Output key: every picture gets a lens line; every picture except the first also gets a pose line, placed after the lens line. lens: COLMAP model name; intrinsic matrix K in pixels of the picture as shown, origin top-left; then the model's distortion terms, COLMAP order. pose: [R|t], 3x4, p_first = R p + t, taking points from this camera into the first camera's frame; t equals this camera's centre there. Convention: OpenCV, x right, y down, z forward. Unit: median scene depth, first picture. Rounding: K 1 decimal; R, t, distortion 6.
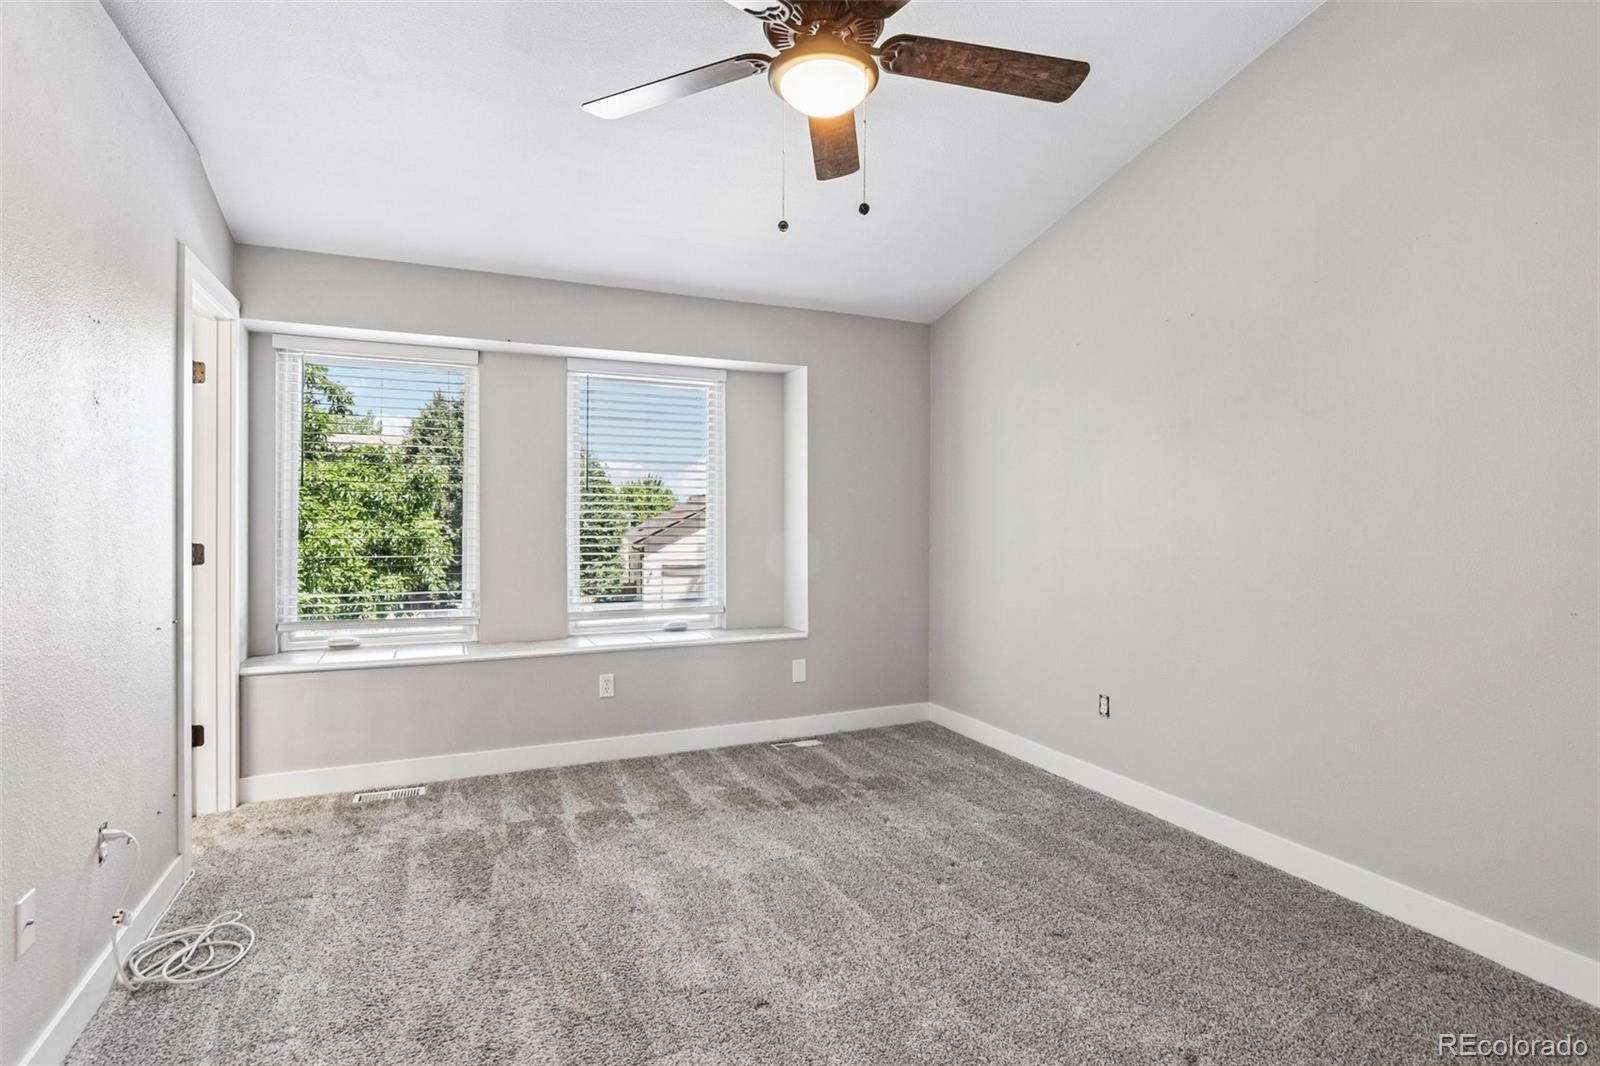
lens RADIAL K [[767.5, 0, 775.8], [0, 767.5, 526.0], [0, 0, 1]] dist [-0.010564, 0.002367]
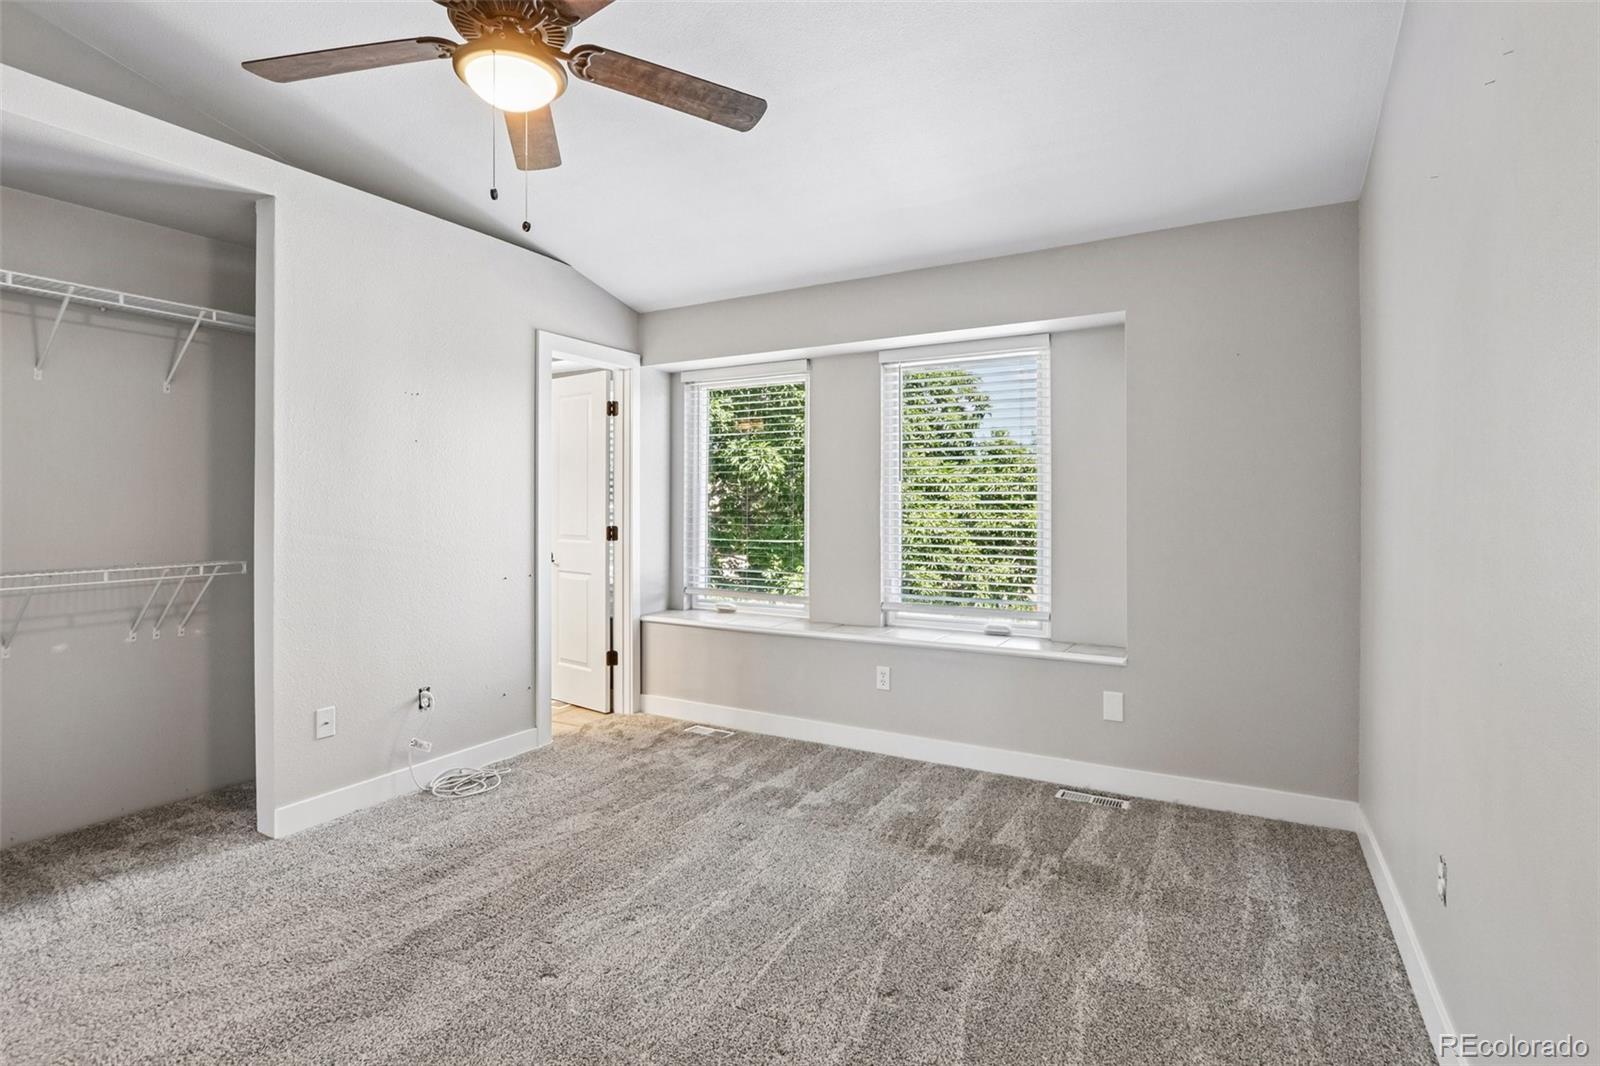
lens RADIAL K [[767.5, 0, 797.0], [0, 767.5, 518.9], [0, 0, 1]] dist [-0.010564, 0.002367]
pose [[0.610259, 0.011349, -0.792121, 0.555821], [-0.007838, 0.999935, 0.008288, -0.005579], [0.792163, 0.001151, 0.610308, 0.345783]]
